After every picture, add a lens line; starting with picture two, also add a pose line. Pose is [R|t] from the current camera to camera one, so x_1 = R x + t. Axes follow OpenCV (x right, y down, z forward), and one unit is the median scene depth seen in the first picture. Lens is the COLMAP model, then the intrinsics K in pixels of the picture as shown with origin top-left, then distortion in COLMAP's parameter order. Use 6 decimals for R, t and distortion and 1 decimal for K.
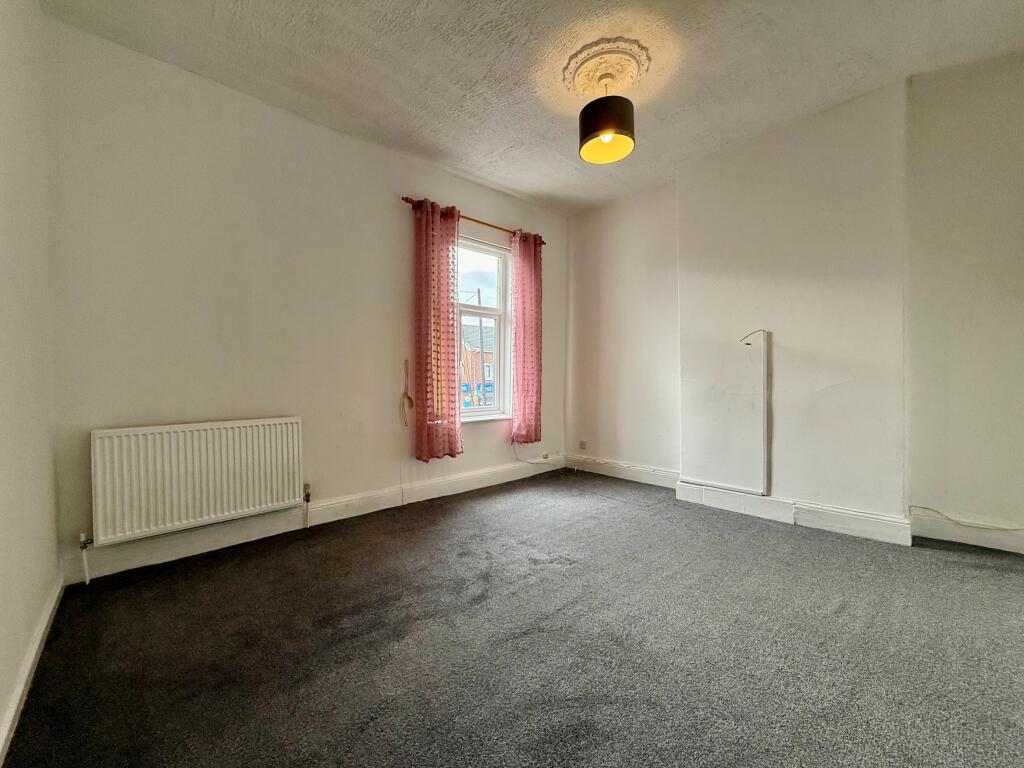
lens RADIAL K [[406.9, 0, 508.1], [0, 406.9, 383.1], [0, 0, 1]] dist [-0.000089, -0.000107]
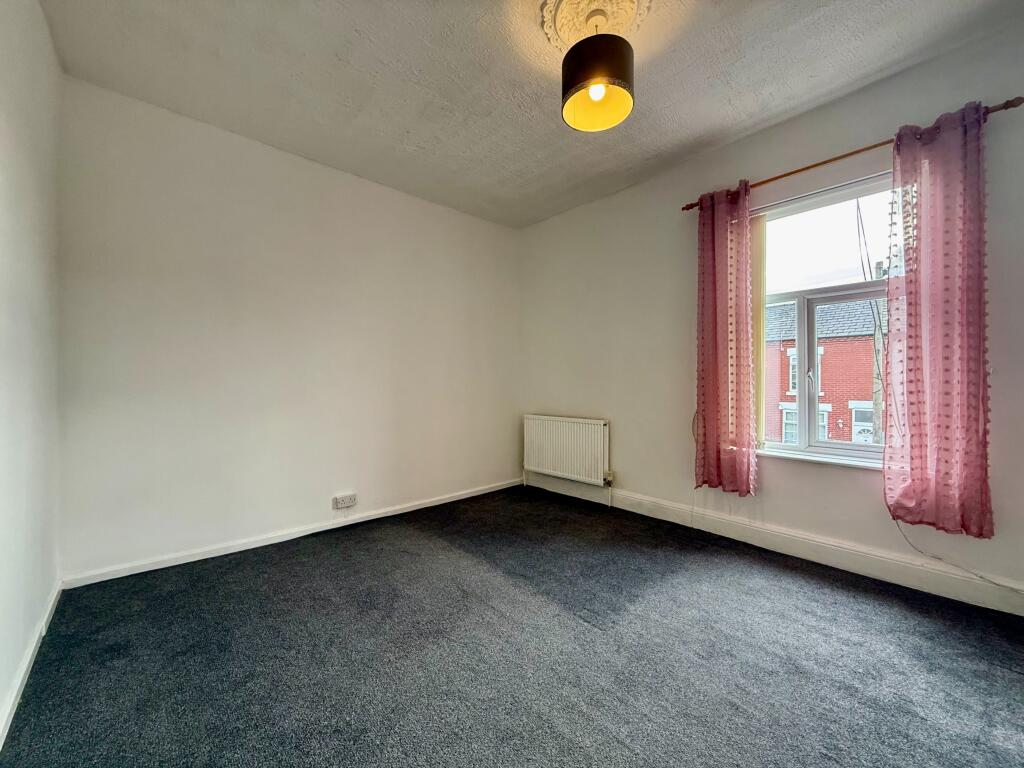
lens RADIAL K [[406.9, 0, 508.1], [0, 406.9, 383.1], [0, 0, 1]] dist [-0.000089, -0.000107]
pose [[-0.002107, 0.013006, -0.999913, 0.691019], [-0.009564, 0.999869, 0.013026, -0.047039], [0.999952, 0.009590, -0.001982, 0.571889]]
